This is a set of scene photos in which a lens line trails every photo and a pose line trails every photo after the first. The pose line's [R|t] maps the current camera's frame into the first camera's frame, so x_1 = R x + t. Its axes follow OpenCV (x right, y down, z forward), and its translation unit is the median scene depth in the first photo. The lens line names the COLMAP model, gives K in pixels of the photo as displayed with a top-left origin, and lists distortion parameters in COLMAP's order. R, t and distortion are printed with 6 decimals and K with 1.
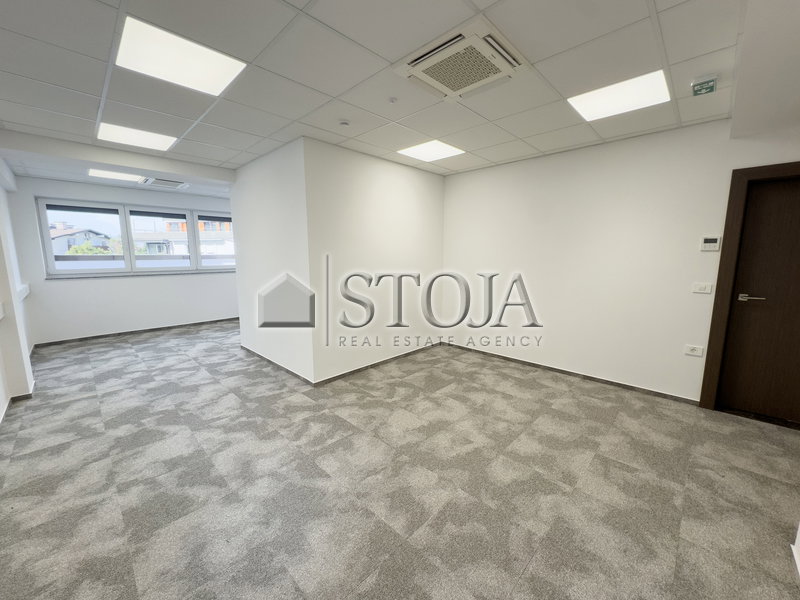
lens RADIAL K [[323.9, 0, 424.6], [0, 323.9, 298.9], [0, 0, 1]] dist [0.000095, 0.000914]
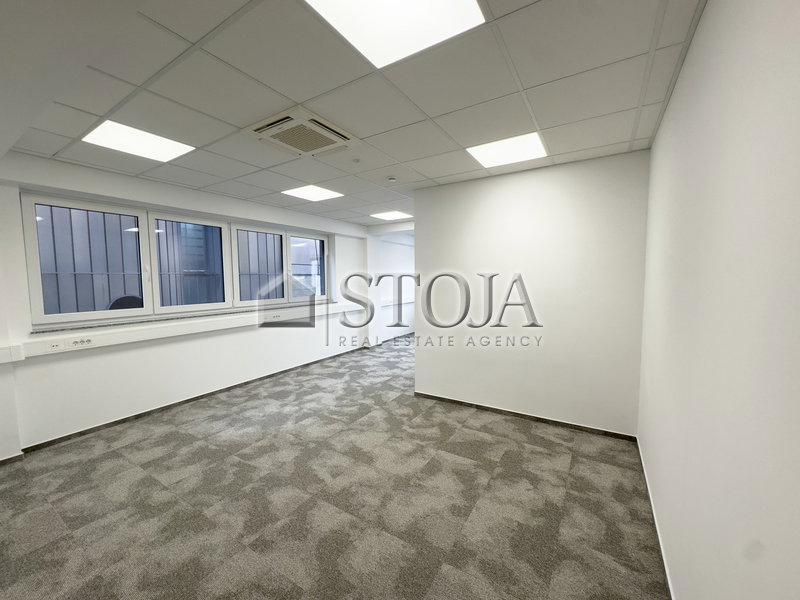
lens RADIAL K [[323.9, 0, 379.2], [0, 323.9, 299.7], [0, 0, 1]] dist [0.000095, 0.000914]
pose [[0.139006, 0.064663, -0.988178, 0.946025], [-0.127188, 0.990767, 0.046941, -0.134492], [0.982090, 0.119159, 0.145947, 0.795130]]
